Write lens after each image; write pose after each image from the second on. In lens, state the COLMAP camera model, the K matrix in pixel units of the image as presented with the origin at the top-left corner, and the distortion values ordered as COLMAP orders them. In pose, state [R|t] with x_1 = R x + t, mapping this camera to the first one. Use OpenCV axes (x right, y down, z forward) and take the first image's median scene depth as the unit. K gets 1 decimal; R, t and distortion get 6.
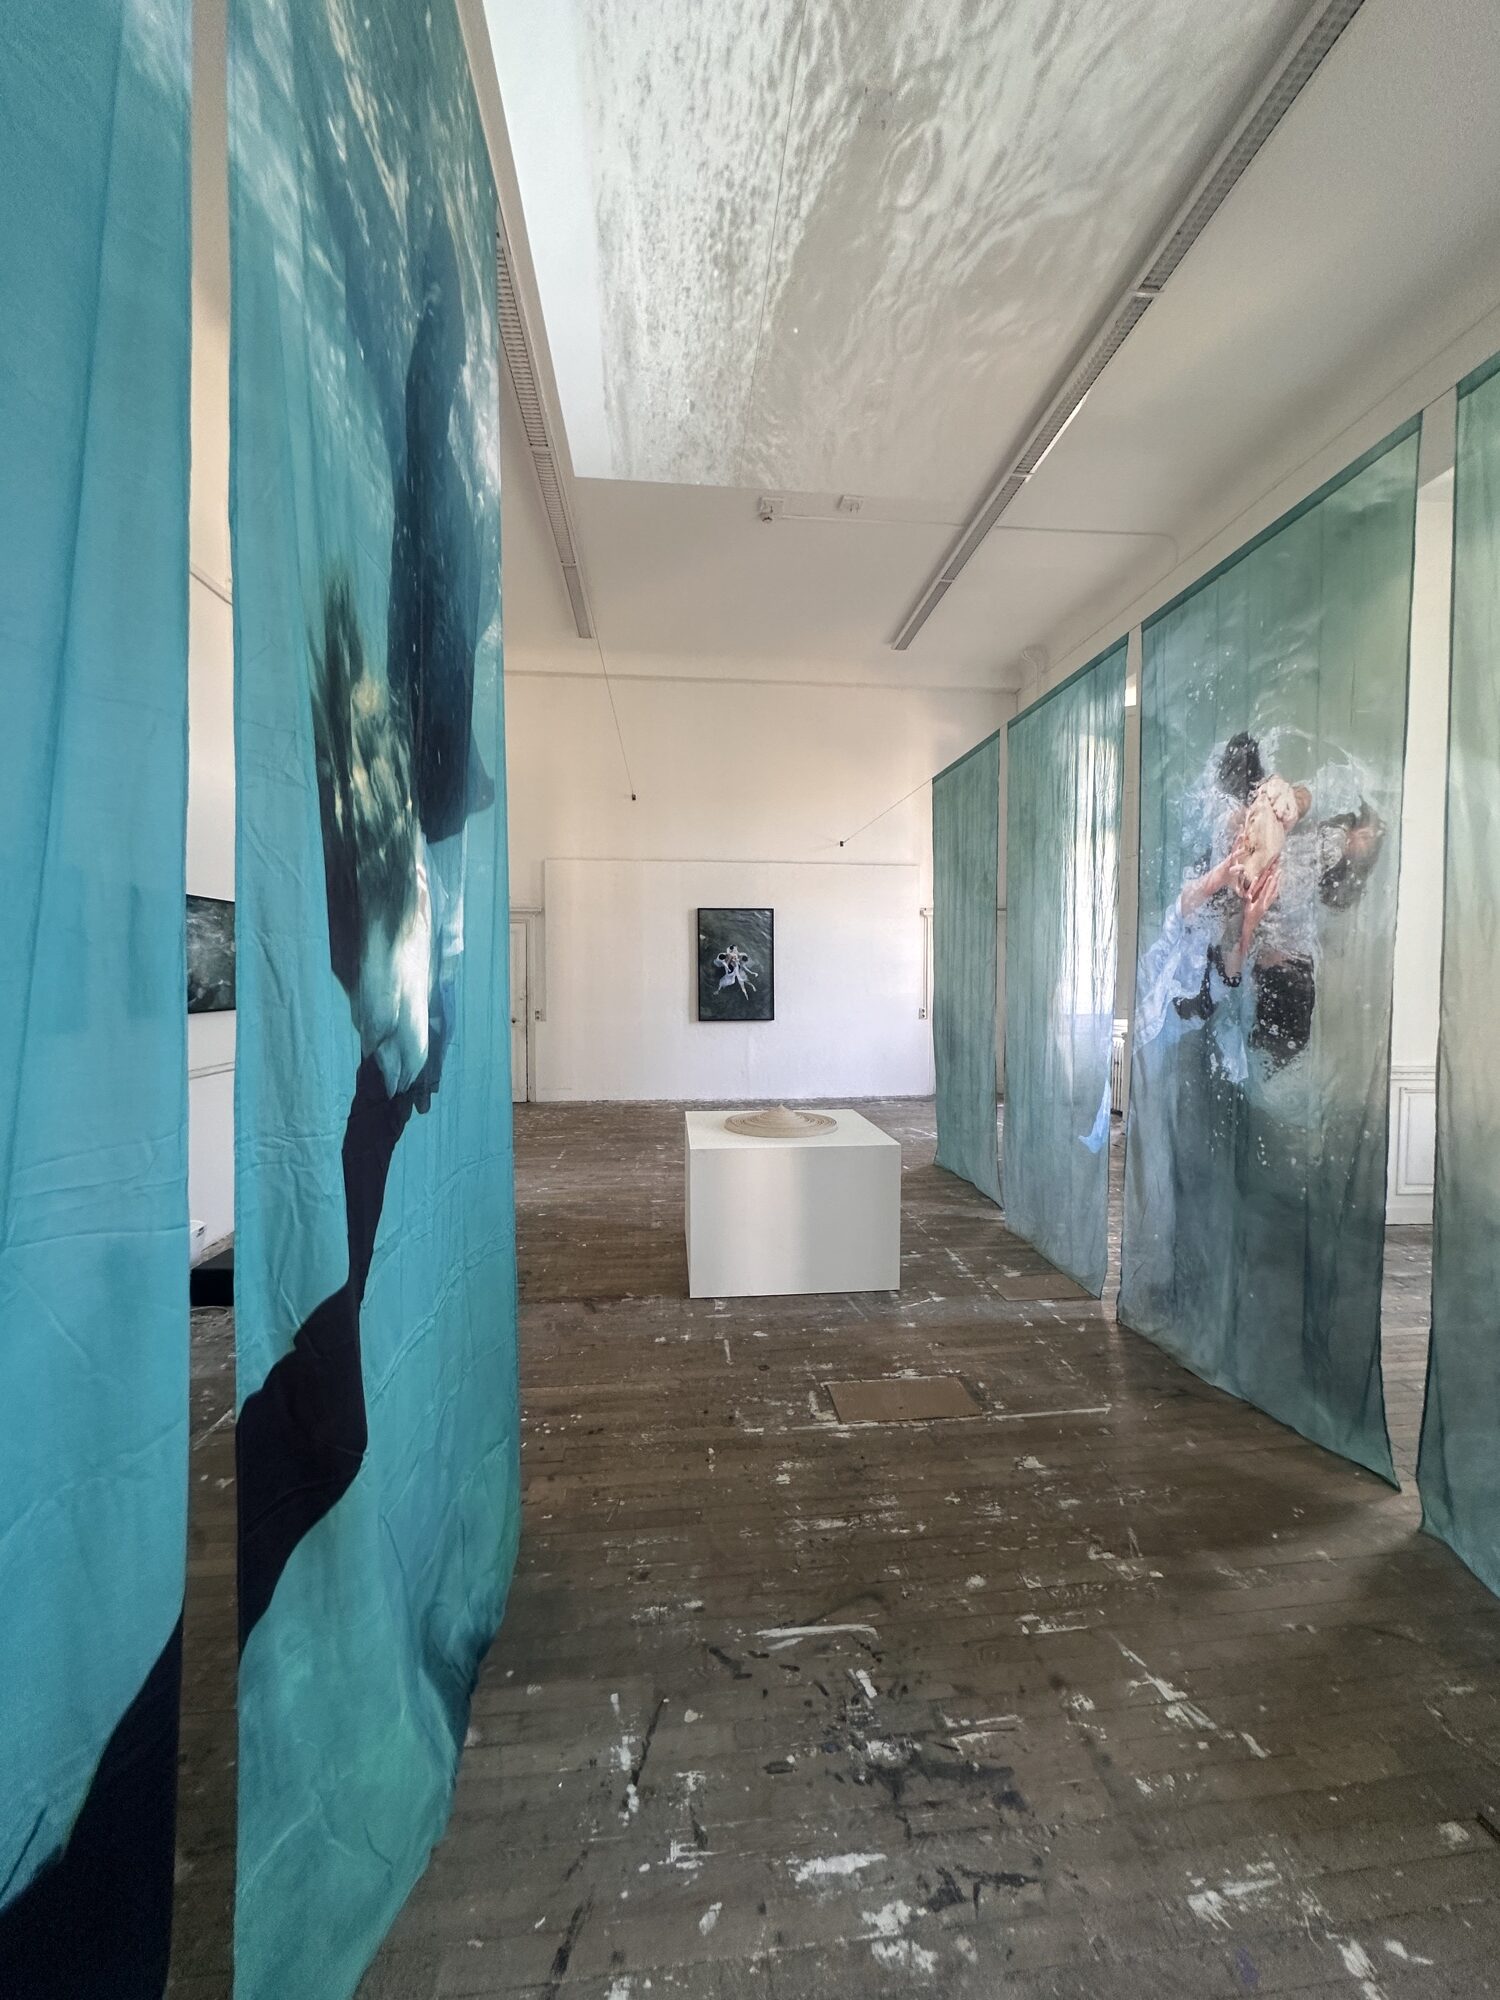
lens RADIAL K [[795.8, 0, 751.2], [0, 795.8, 1002.7], [0, 0, 1]] dist [-0.002237, 0.000533]
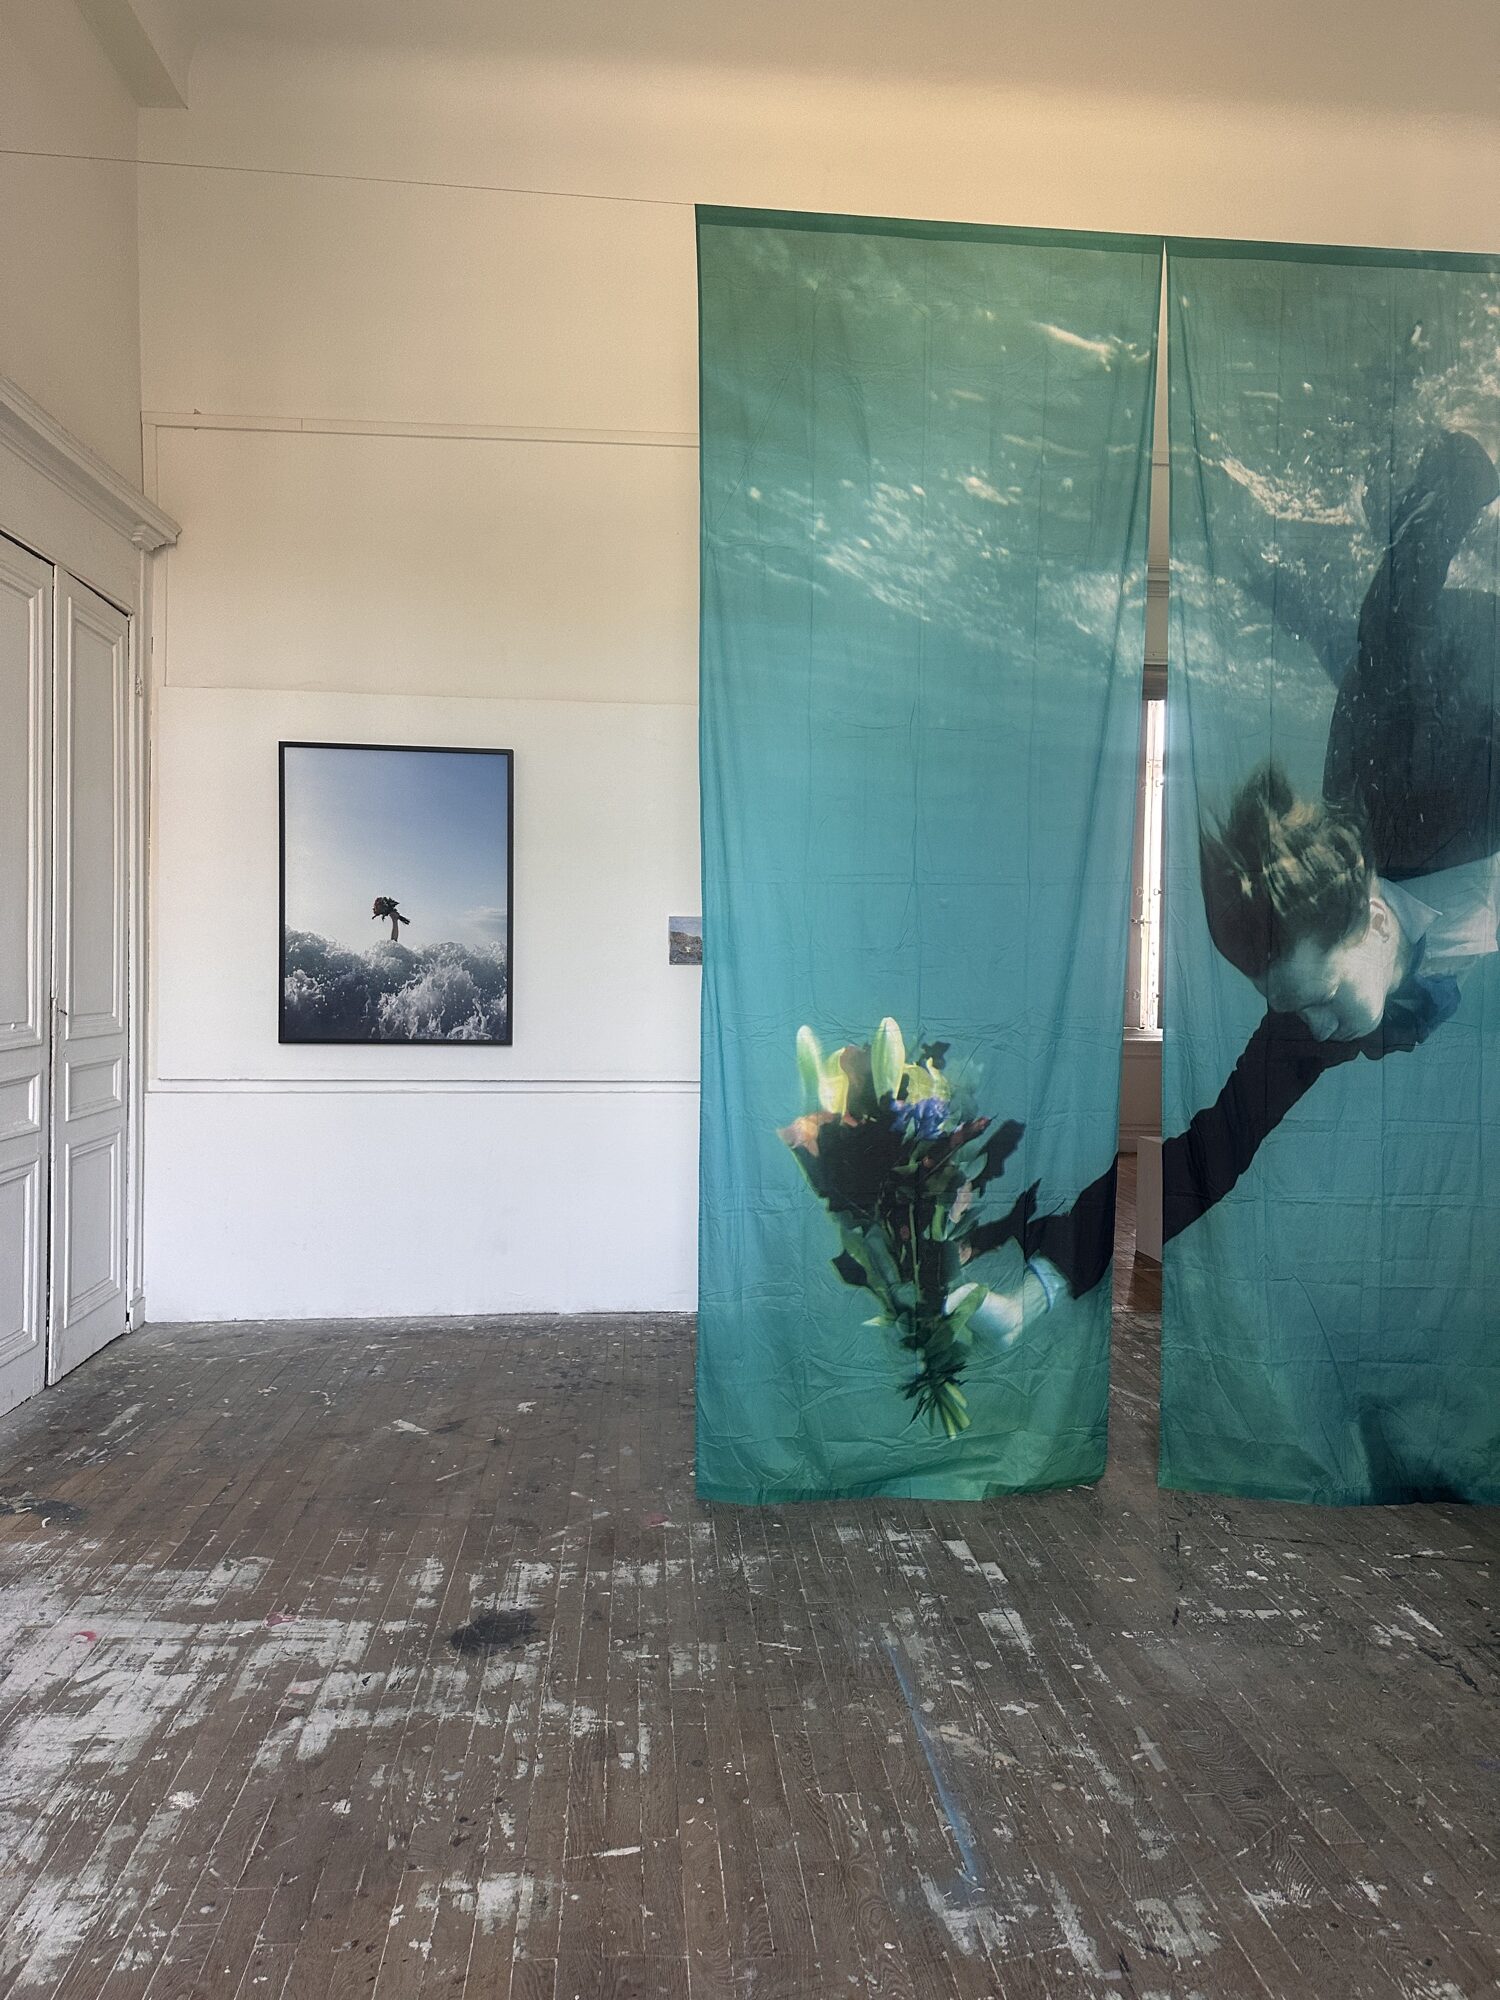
lens RADIAL K [[1392.8, 0, 765.9], [0, 1392.8, 992.9], [0, 0, 1]] dist [0.037997, -0.040595]
pose [[-0.024731, 0.013723, -0.999600, 1.292364], [-0.048584, 0.998708, 0.014913, 0.014557], [0.998513, 0.048933, -0.024032, -0.060021]]
